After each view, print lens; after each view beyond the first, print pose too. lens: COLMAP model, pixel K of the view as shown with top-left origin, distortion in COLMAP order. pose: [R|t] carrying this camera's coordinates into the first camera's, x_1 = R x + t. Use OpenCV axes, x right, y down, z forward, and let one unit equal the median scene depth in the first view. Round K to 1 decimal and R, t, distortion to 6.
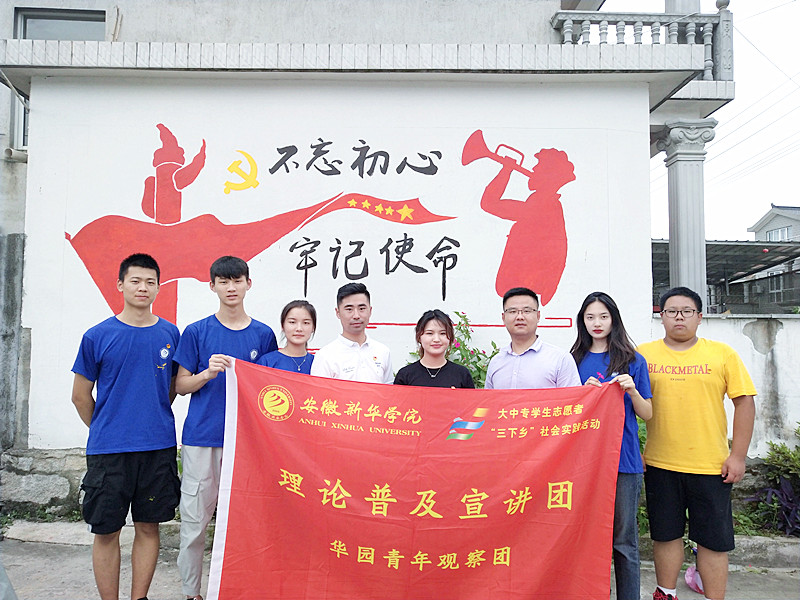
lens RADIAL K [[620.4, 0, 396.2], [0, 620.4, 296.5], [0, 0, 1]] dist [0.005047, 0.043707]
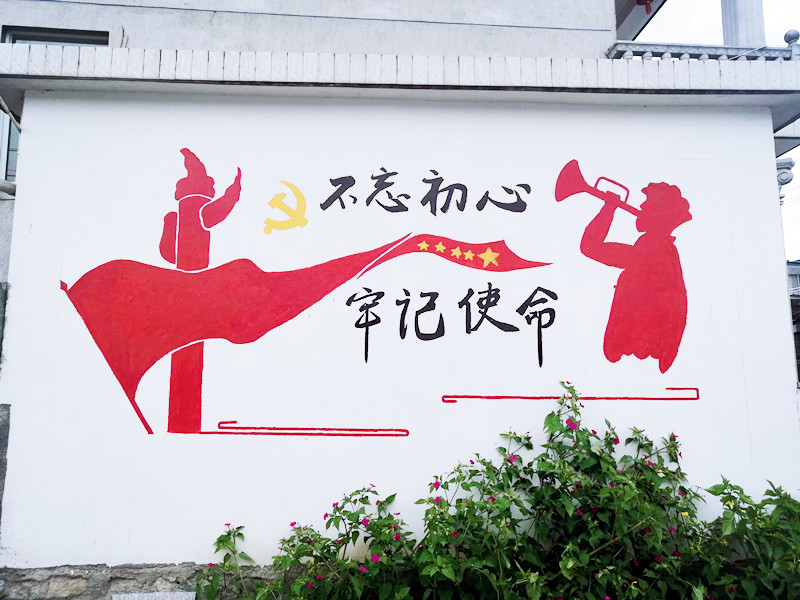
lens RADIAL K [[612.8, 0, 400.0], [0, 612.8, 300.0], [0, 0, 1]] dist [0.020291, 0.004181]
pose [[0.998721, 0.001039, 0.050553, -0.142482], [0.002844, 0.997052, -0.076679, -0.018115], [-0.050483, 0.076725, 0.995773, 0.206612]]
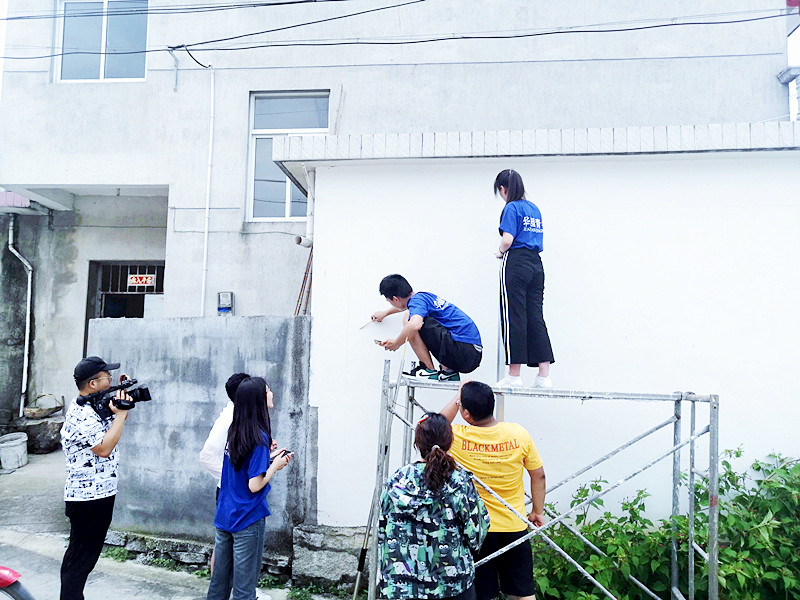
lens RADIAL K [[626.2, 0, 400.9], [0, 626.2, 298.9], [0, 0, 1]] dist [-0.017342, 0.041109]
pose [[0.994096, -0.002615, -0.108477, -0.332479], [-0.001573, 0.999257, -0.038498, -0.088904], [0.108497, 0.038441, 0.993353, -0.024967]]
